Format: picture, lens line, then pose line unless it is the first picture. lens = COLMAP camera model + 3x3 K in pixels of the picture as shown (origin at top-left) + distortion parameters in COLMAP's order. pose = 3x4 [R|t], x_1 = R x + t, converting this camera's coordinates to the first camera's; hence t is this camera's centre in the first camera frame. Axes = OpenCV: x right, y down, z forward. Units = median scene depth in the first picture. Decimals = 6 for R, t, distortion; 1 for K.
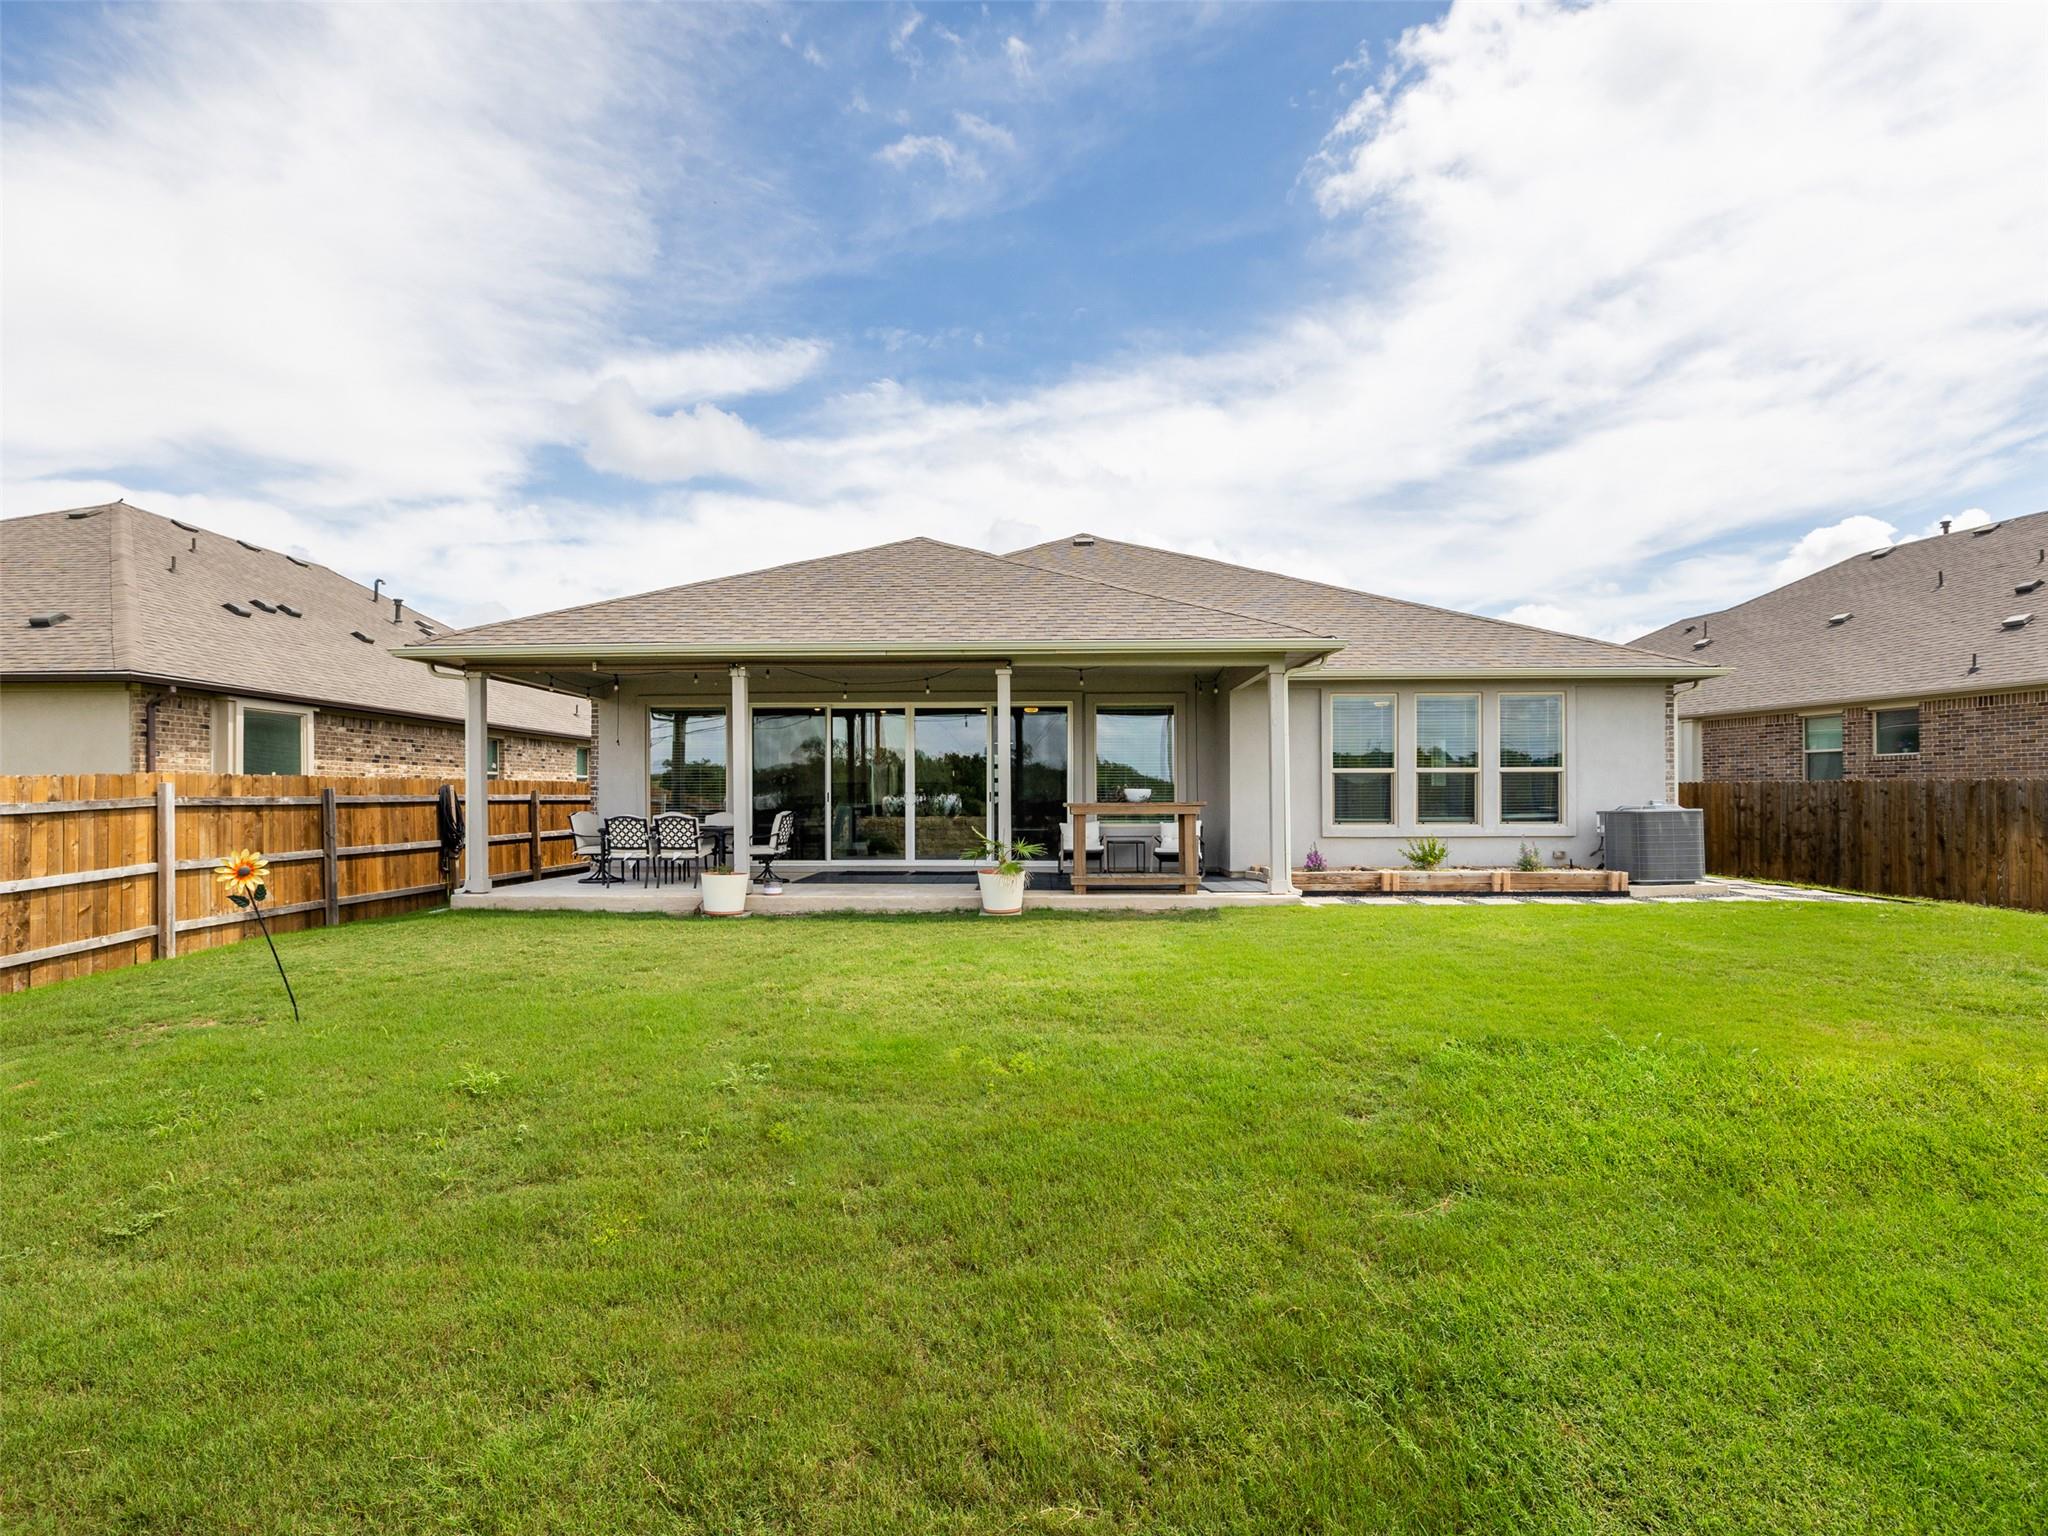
lens RADIAL K [[980.8, 0, 1018.4], [0, 980.8, 747.5], [0, 0, 1]] dist [-0.002634, -0.000012]
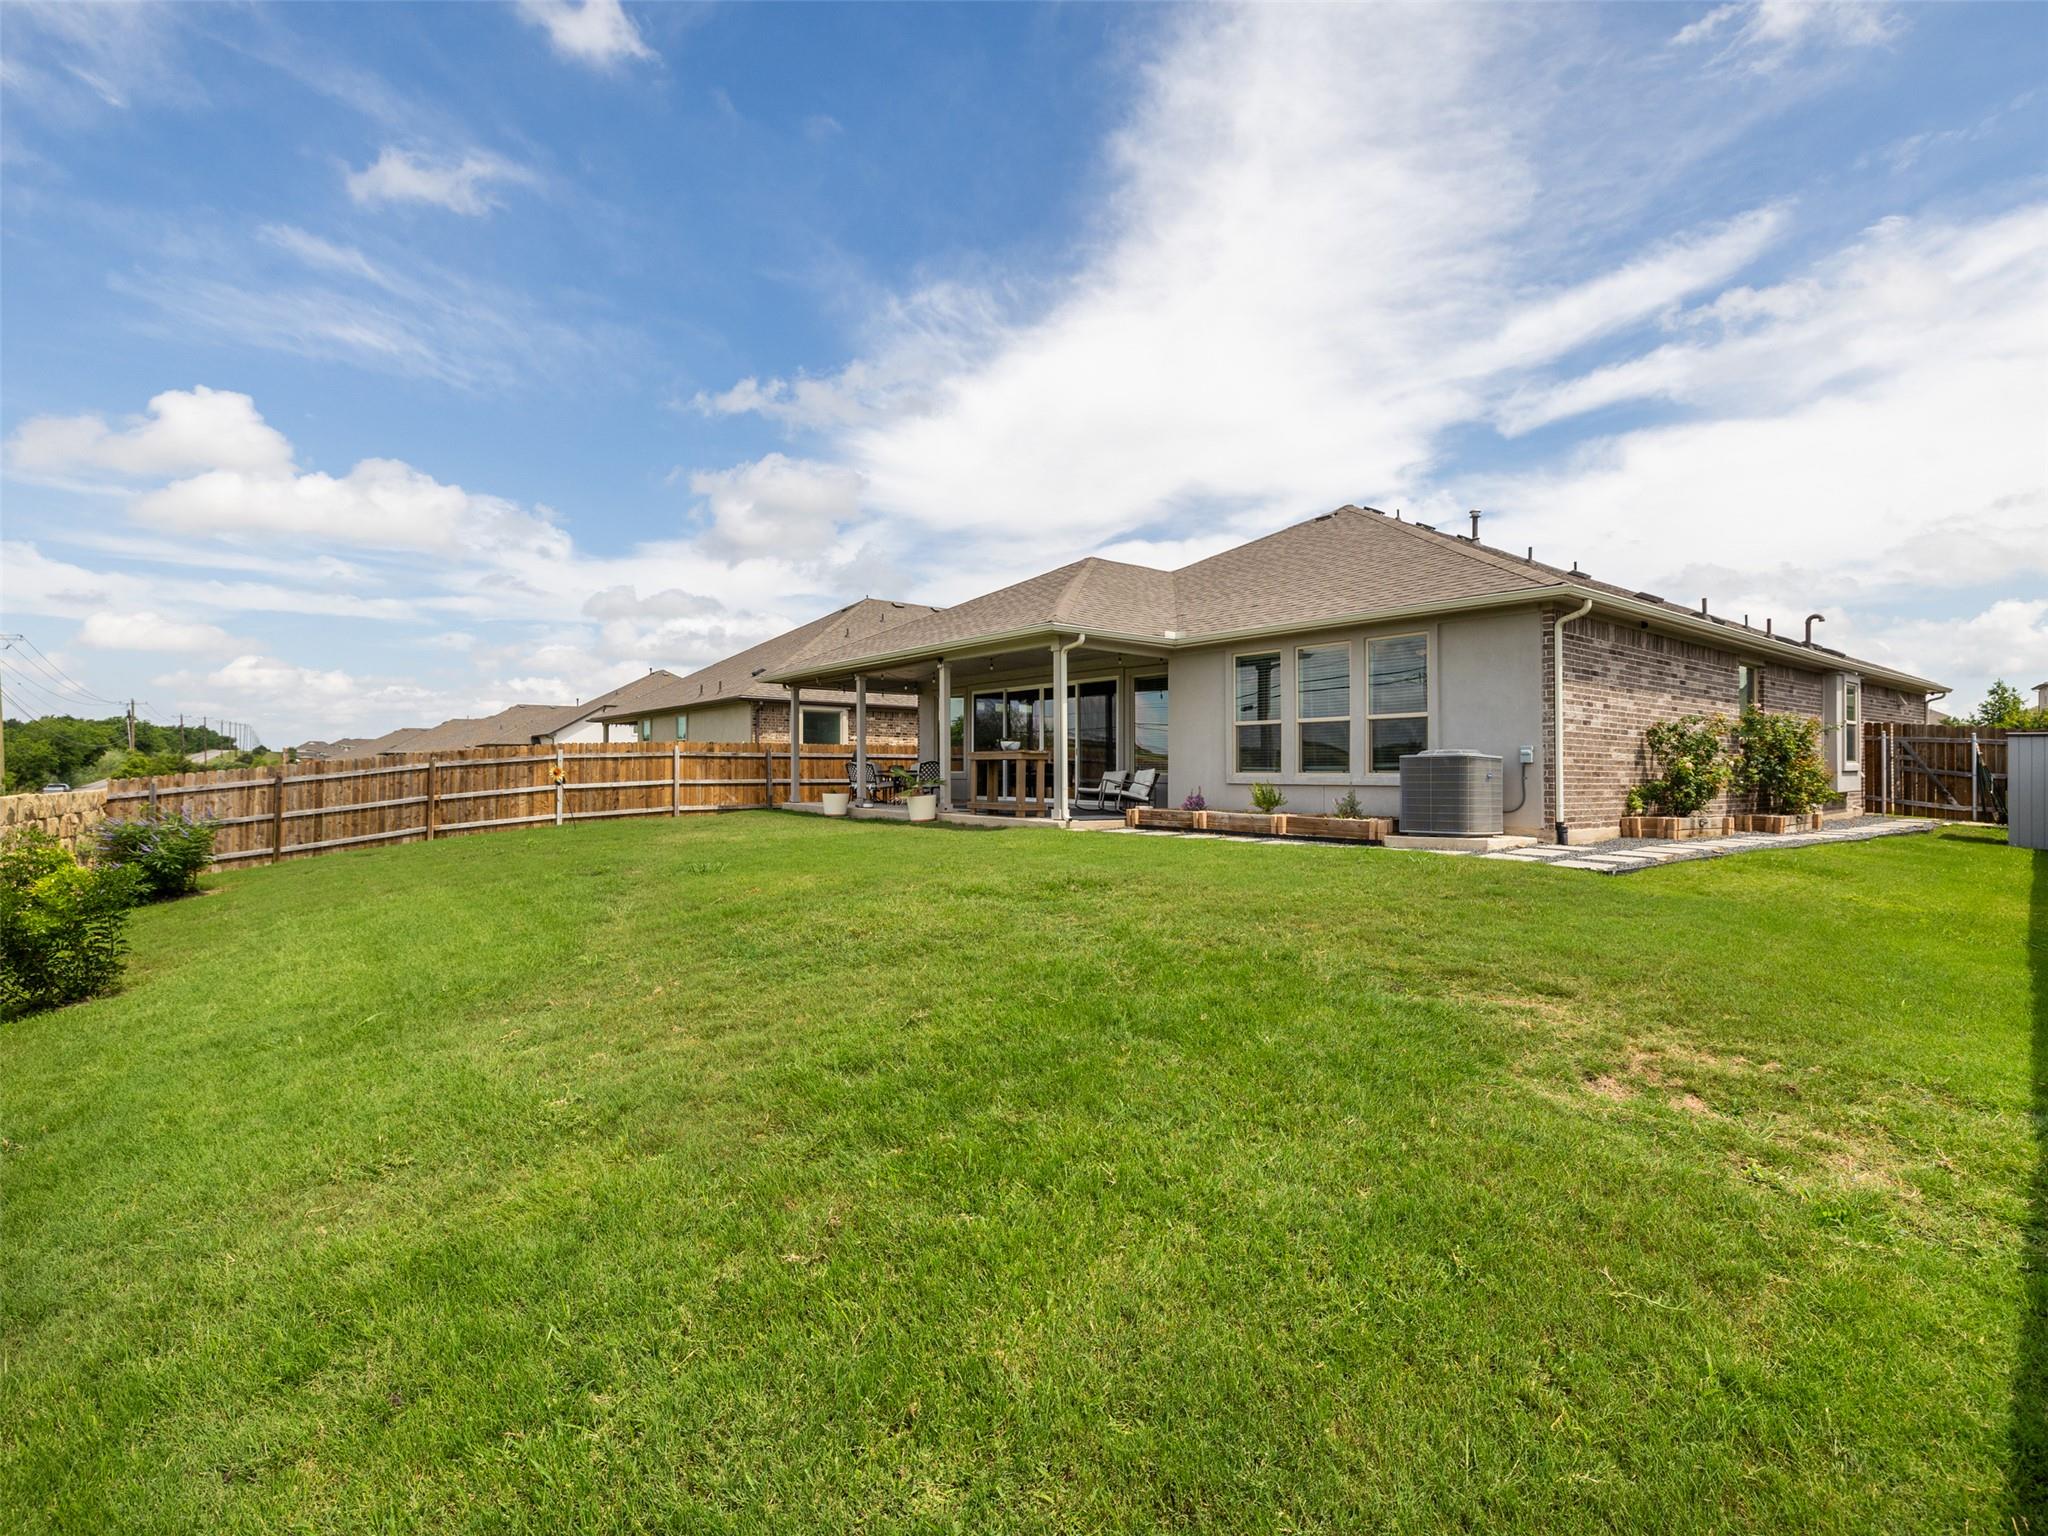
lens RADIAL K [[979.0, 0, 1032.9], [0, 979.0, 772.6], [0, 0, 1]] dist [-0.000759, -0.000435]
pose [[0.638348, 0.006112, -0.769724, 1.024201], [0.032593, 0.998857, 0.034961, 0.032204], [0.769057, -0.047405, 0.637419, 0.117797]]
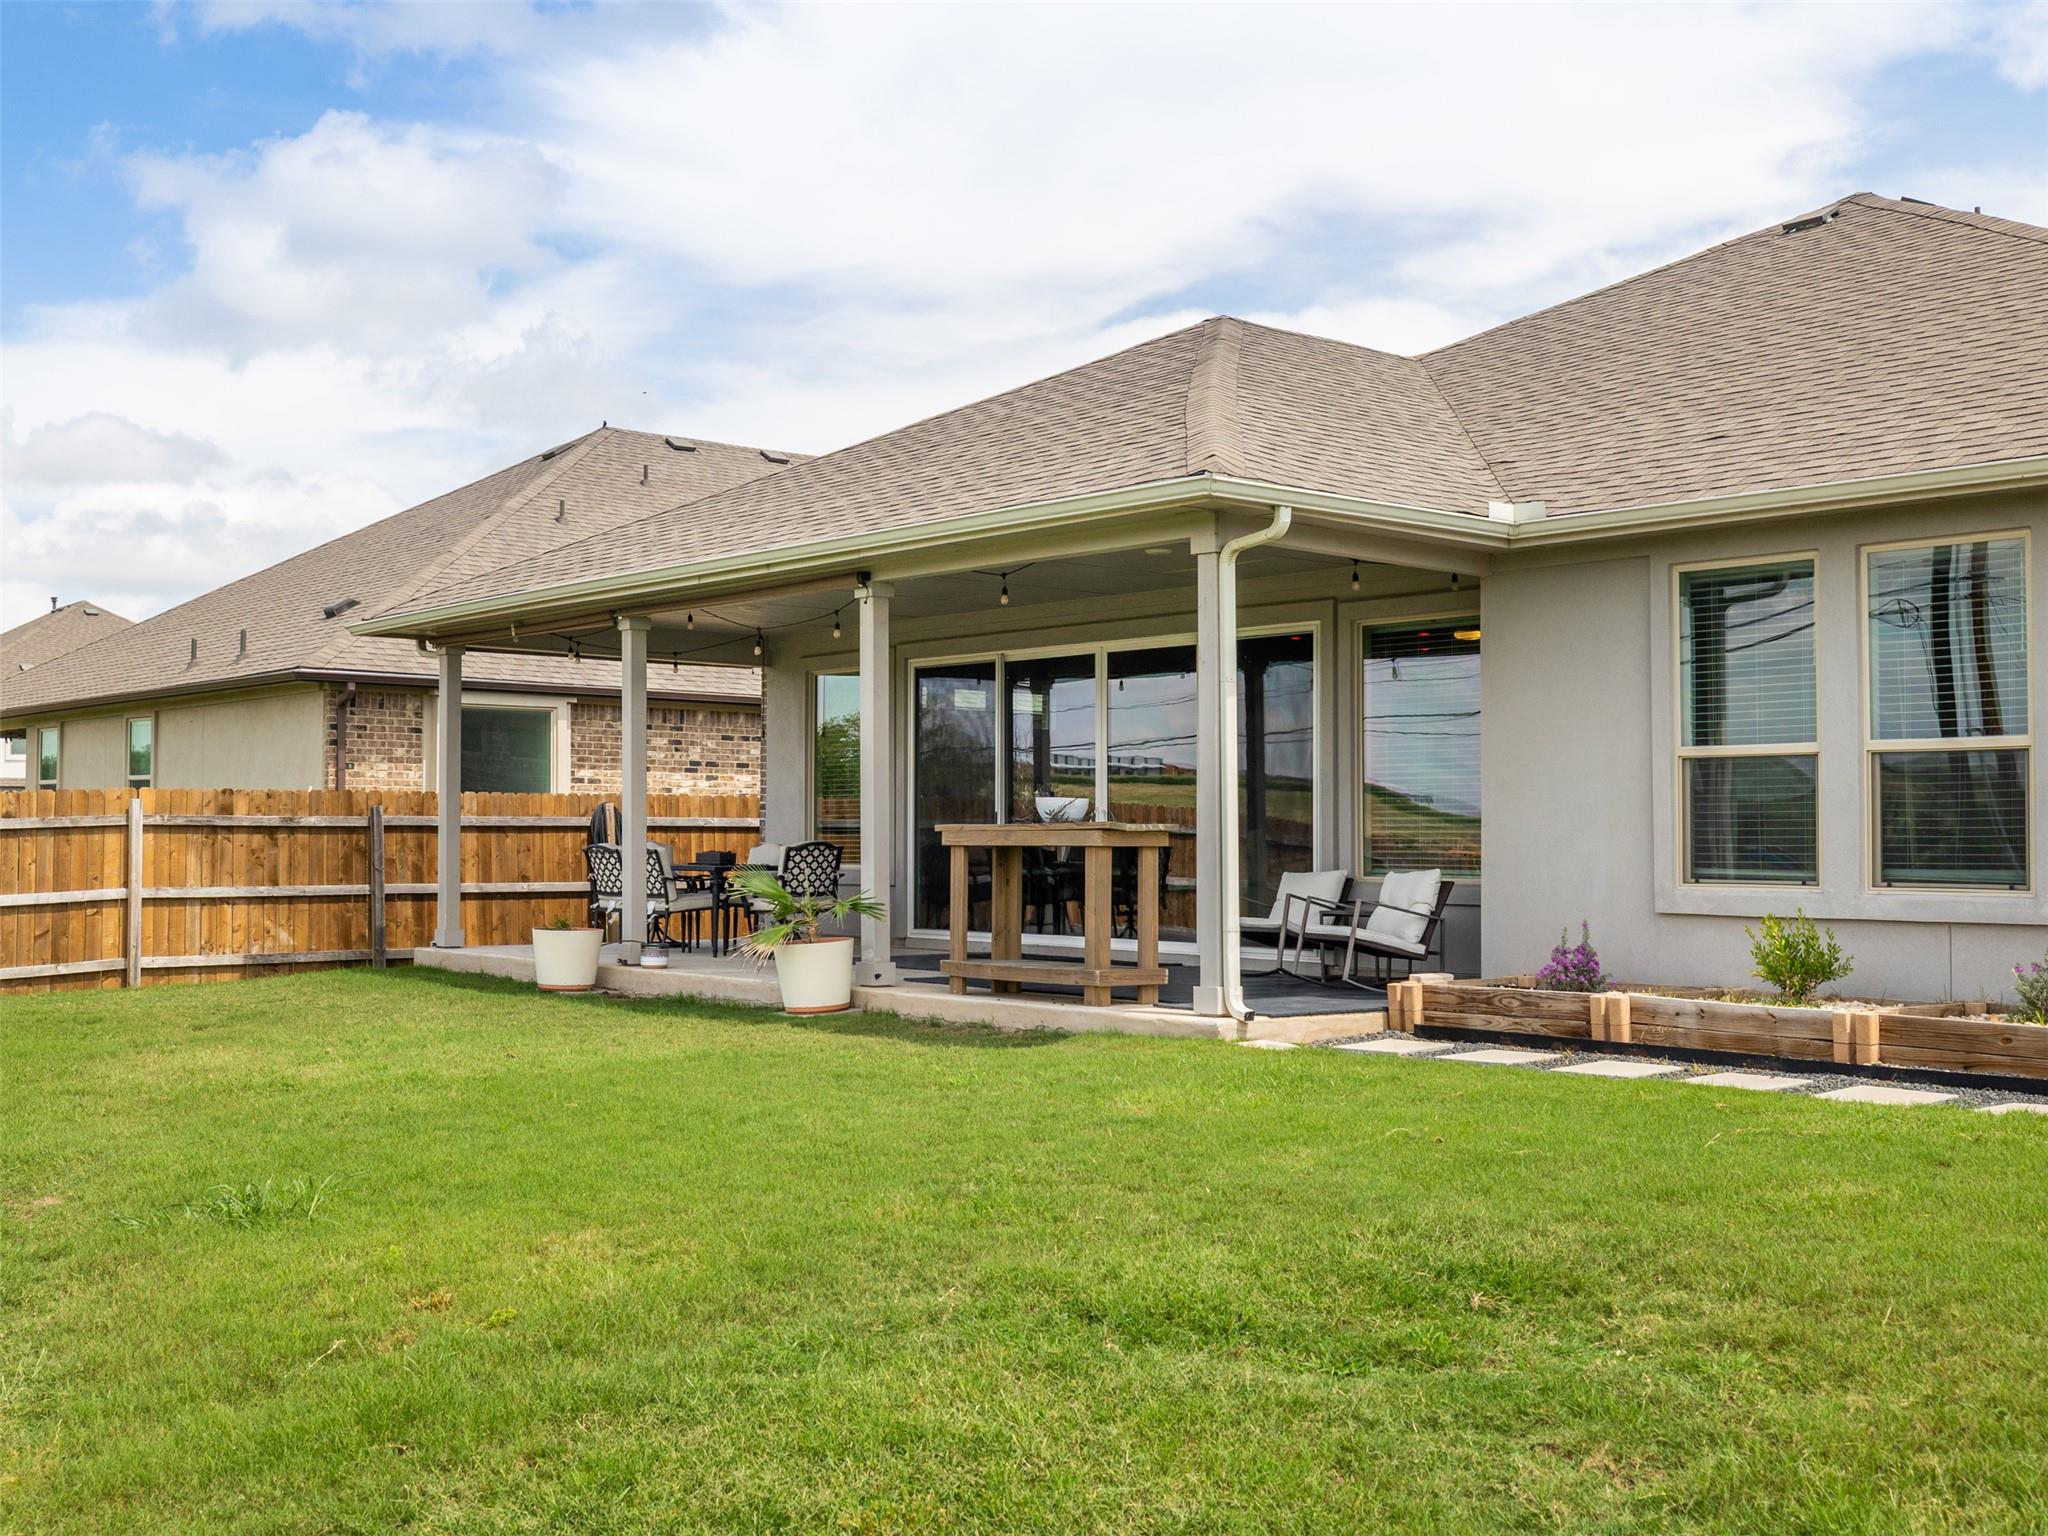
lens RADIAL K [[2260.2, 0, 1024.0], [0, 2260.2, 768.0], [0, 0, 1]] dist [0.008410, -0.006188]
pose [[0.665081, -0.018291, -0.746547, 0.841949], [0.030615, 0.999527, 0.002785, 0.018901], [0.746143, -0.024708, 0.665327, 0.166551]]
